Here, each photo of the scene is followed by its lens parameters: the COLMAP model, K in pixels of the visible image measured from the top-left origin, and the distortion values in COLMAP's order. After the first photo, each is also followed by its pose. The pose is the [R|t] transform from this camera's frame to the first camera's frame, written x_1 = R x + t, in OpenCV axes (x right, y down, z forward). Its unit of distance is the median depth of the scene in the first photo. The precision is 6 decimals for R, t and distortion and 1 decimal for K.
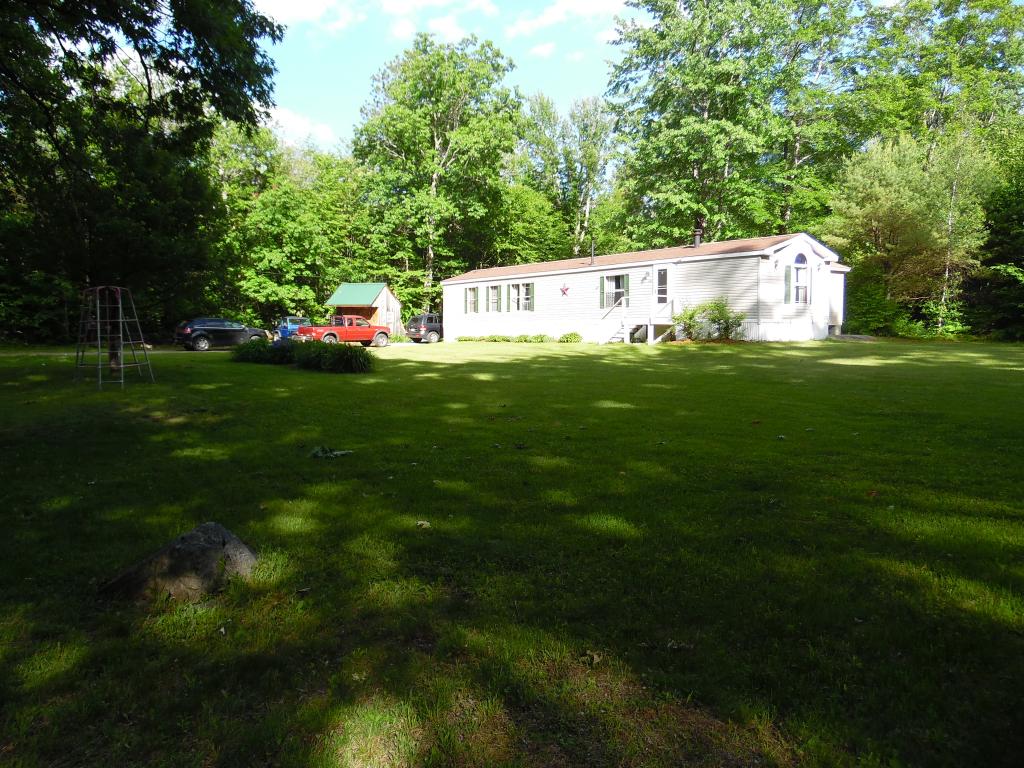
lens RADIAL K [[772.3, 0, 512.0], [0, 772.3, 378.7], [0, 0, 1]] dist [-0.024125, 0.056146]
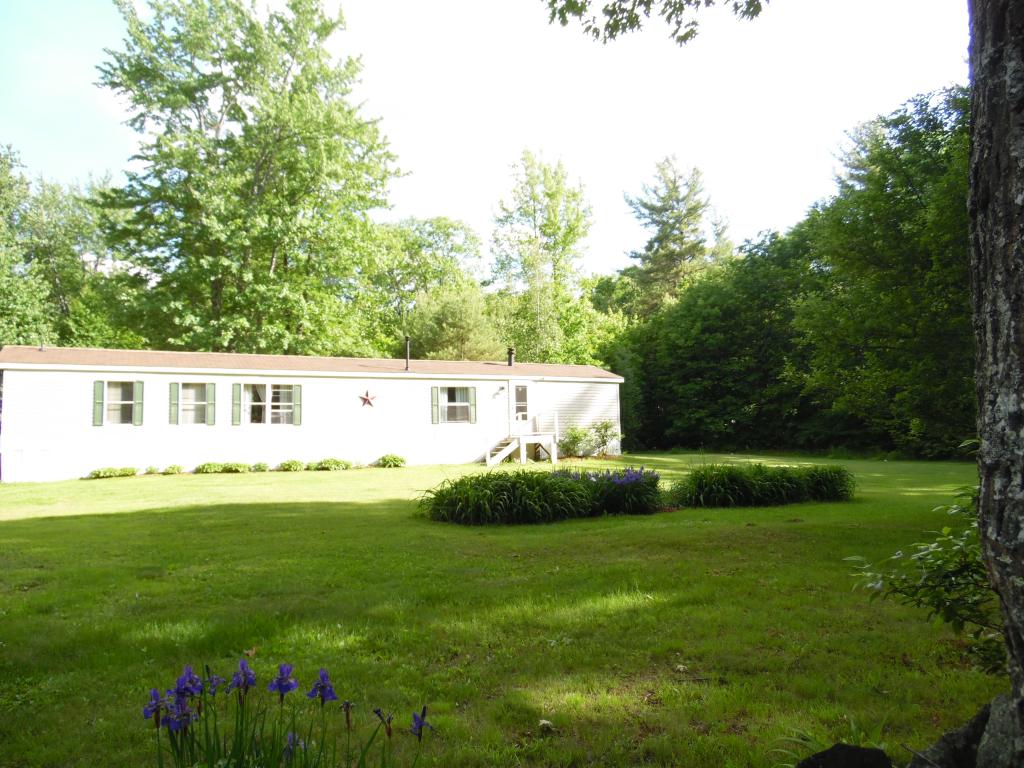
lens RADIAL K [[772.3, 0, 515.6], [0, 772.3, 379.2], [0, 0, 1]] dist [-0.024125, 0.056146]
pose [[0.158400, 0.079476, 0.984171, -0.772491], [0.079146, 0.992526, -0.092889, -0.059974], [-0.984198, 0.092607, 0.150926, 0.861729]]
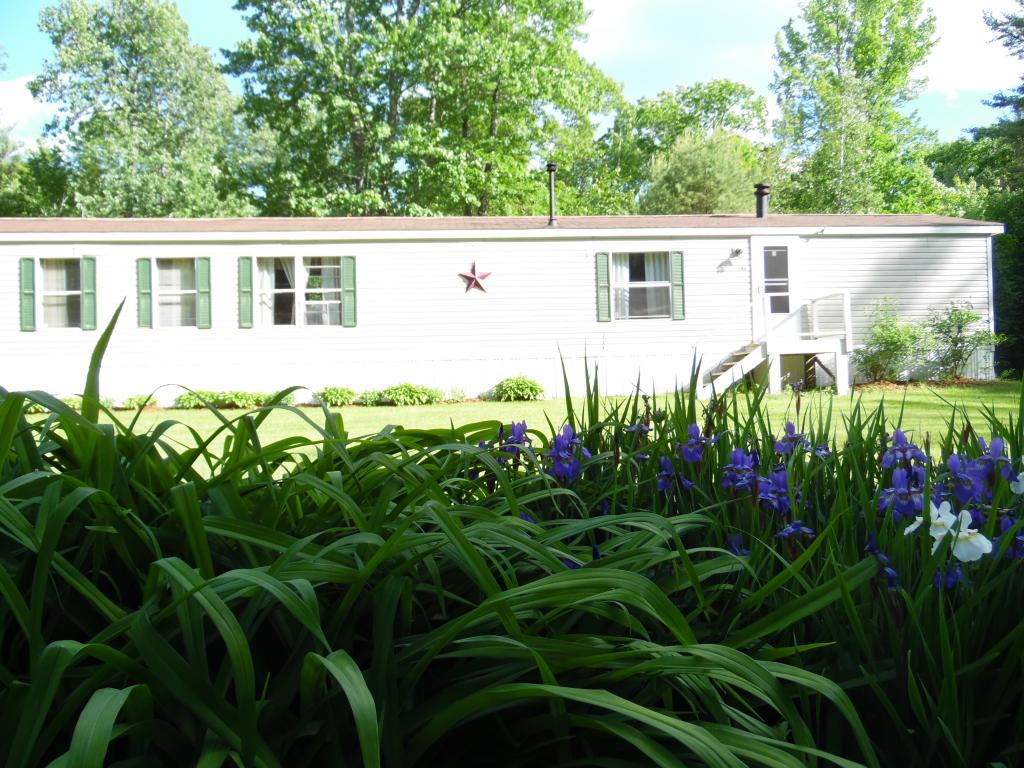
lens RADIAL K [[772.3, 0, 521.5], [0, 772.3, 368.7], [0, 0, 1]] dist [-0.024125, 0.056146]
pose [[0.522620, 0.003674, 0.852558, -0.327263], [0.074422, 0.995977, -0.049913, -0.048858], [-0.849311, 0.089535, 0.520244, 0.888594]]
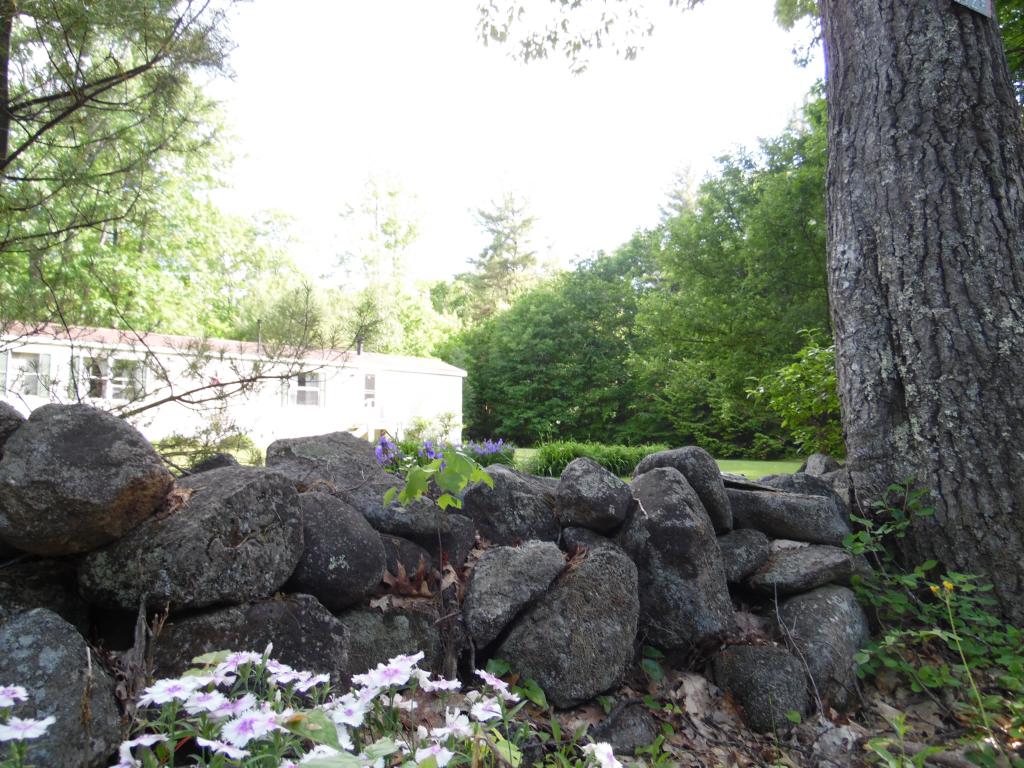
lens RADIAL K [[772.3, 0, 517.0], [0, 772.3, 376.0], [0, 0, 1]] dist [-0.024125, 0.056146]
pose [[-0.075262, 0.092405, 0.992873, -0.825055], [0.056163, 0.994509, -0.088300, -0.039422], [-0.995581, 0.049117, -0.080039, 0.893249]]
